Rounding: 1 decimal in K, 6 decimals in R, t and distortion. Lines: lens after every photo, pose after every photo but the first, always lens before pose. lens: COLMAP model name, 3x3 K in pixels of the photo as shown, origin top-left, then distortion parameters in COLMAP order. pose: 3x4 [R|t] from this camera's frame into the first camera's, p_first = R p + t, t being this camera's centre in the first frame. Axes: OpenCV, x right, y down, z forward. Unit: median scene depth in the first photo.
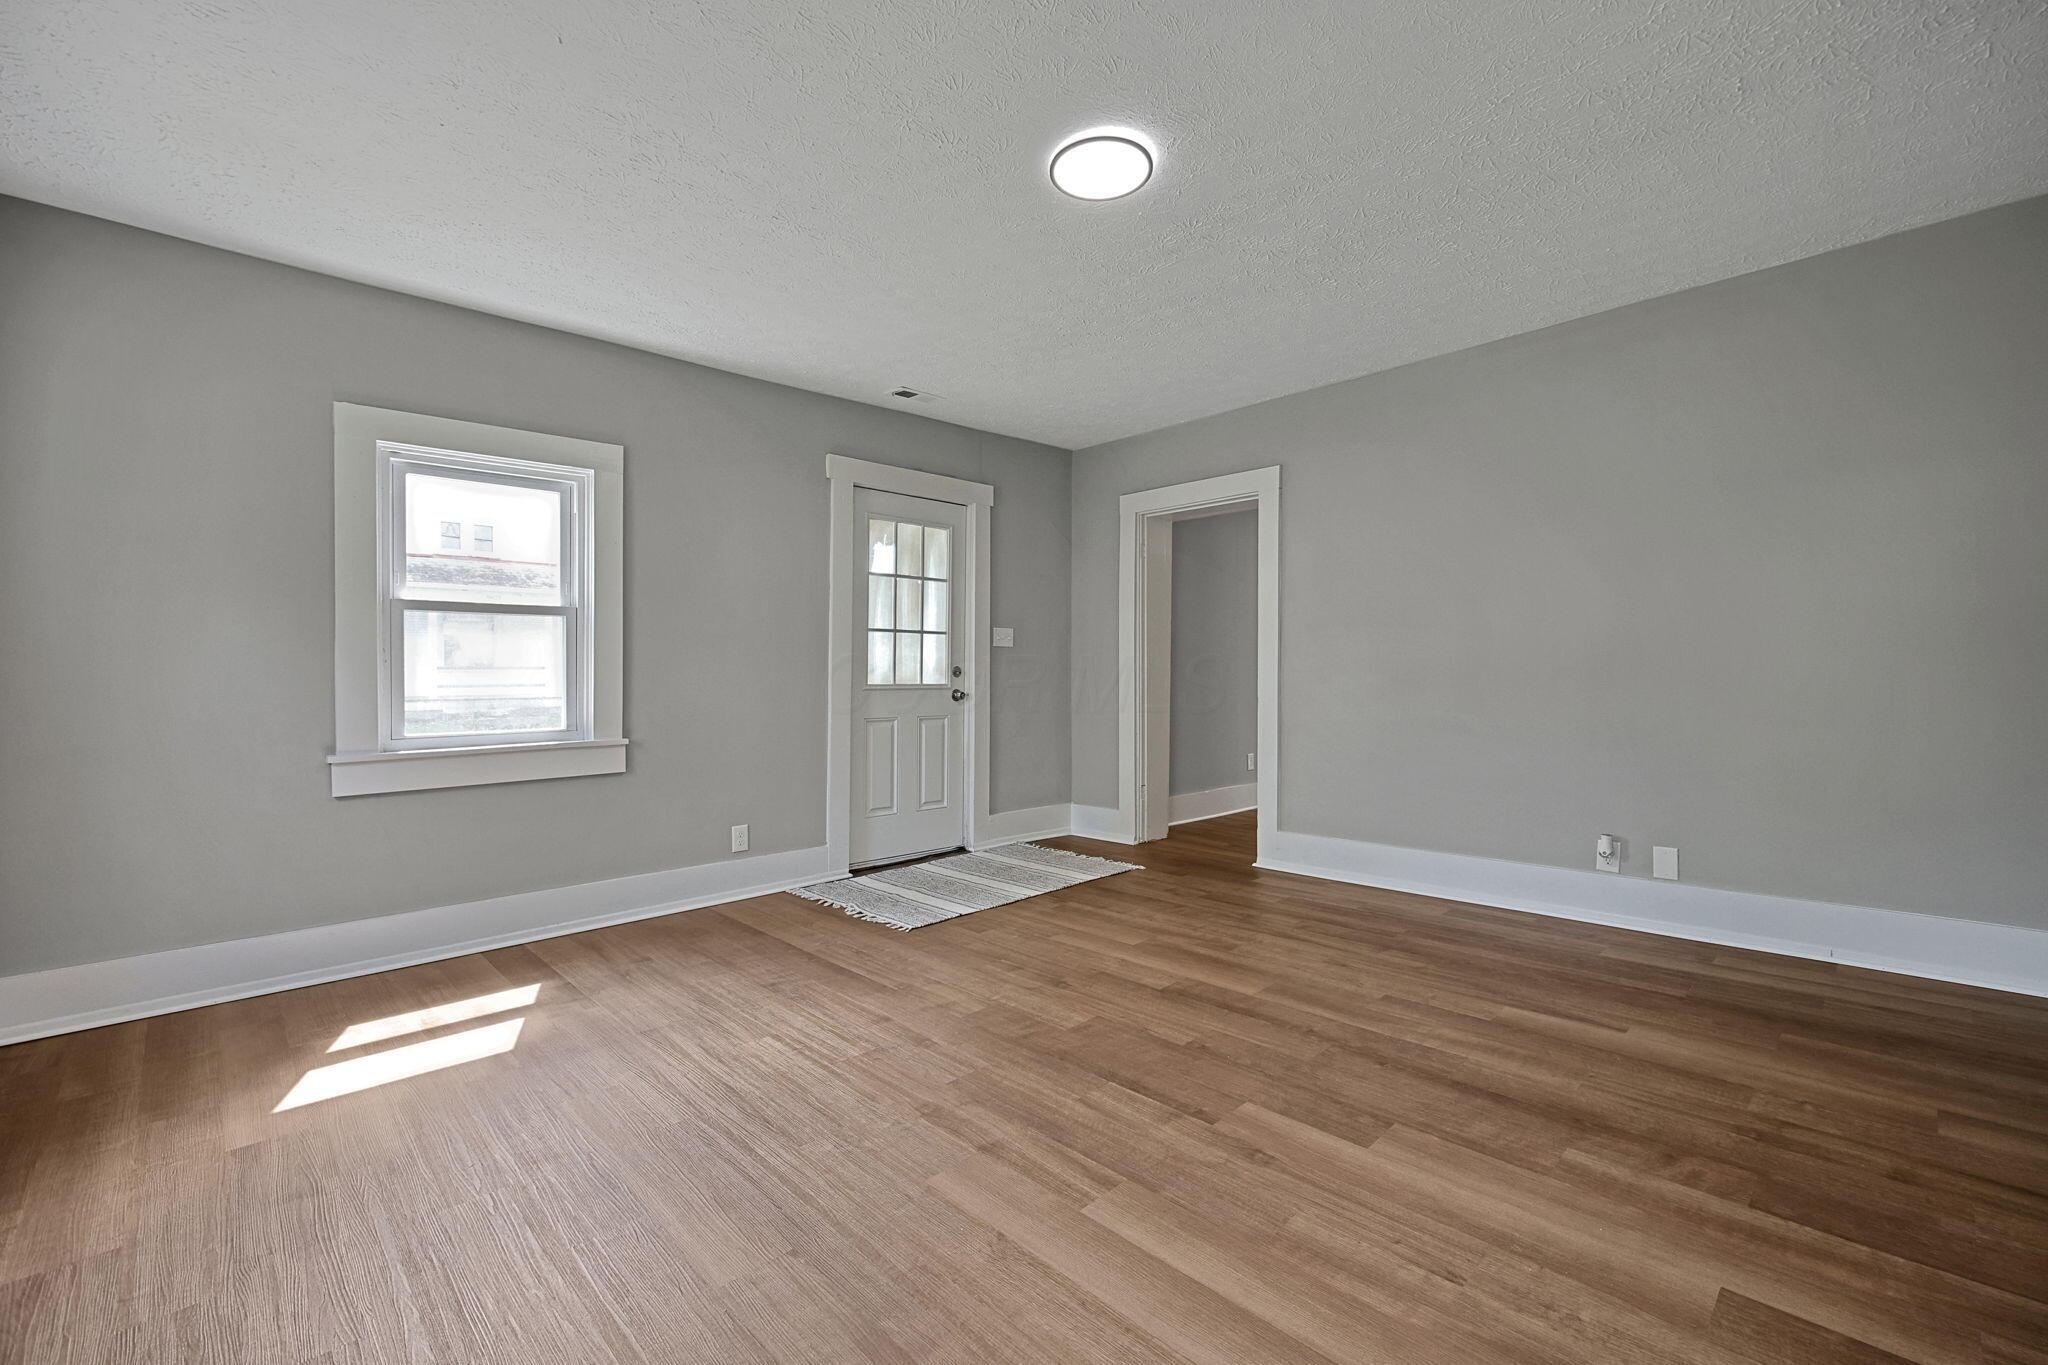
lens RADIAL K [[866.6, 0, 1029.0], [0, 866.6, 685.5], [0, 0, 1]] dist [-0.007741, -0.000359]
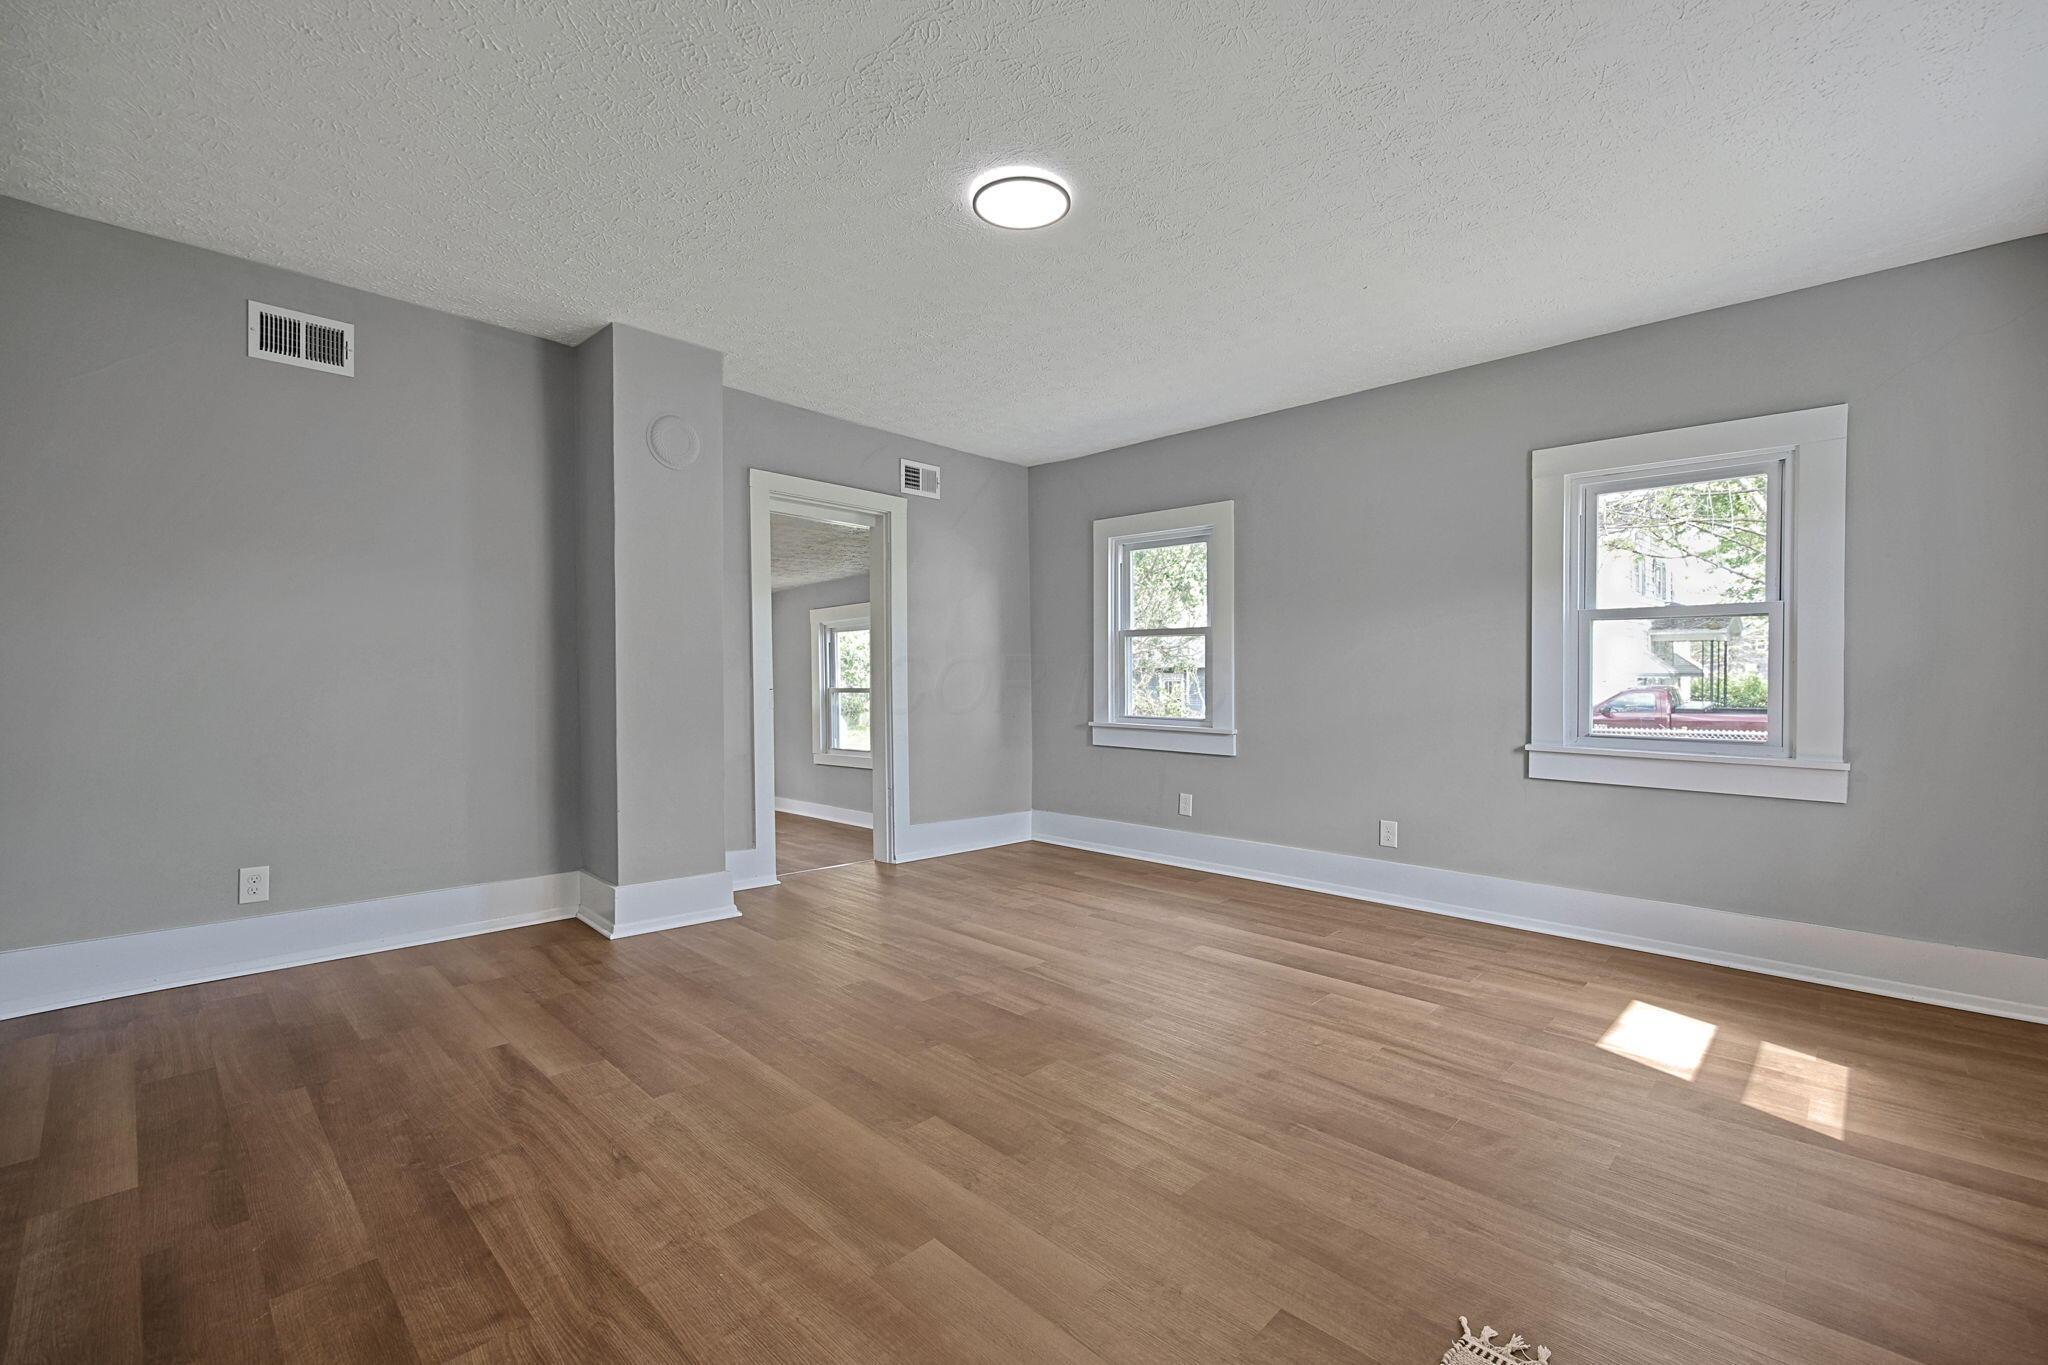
lens RADIAL K [[866.6, 0, 1022.3], [0, 866.6, 682.1], [0, 0, 1]] dist [-0.007741, -0.000359]
pose [[-0.999590, 0.007246, -0.027687, 0.101992], [0.006540, 0.999654, 0.025489, -0.039538], [0.027862, 0.025297, -0.999292, 1.862222]]
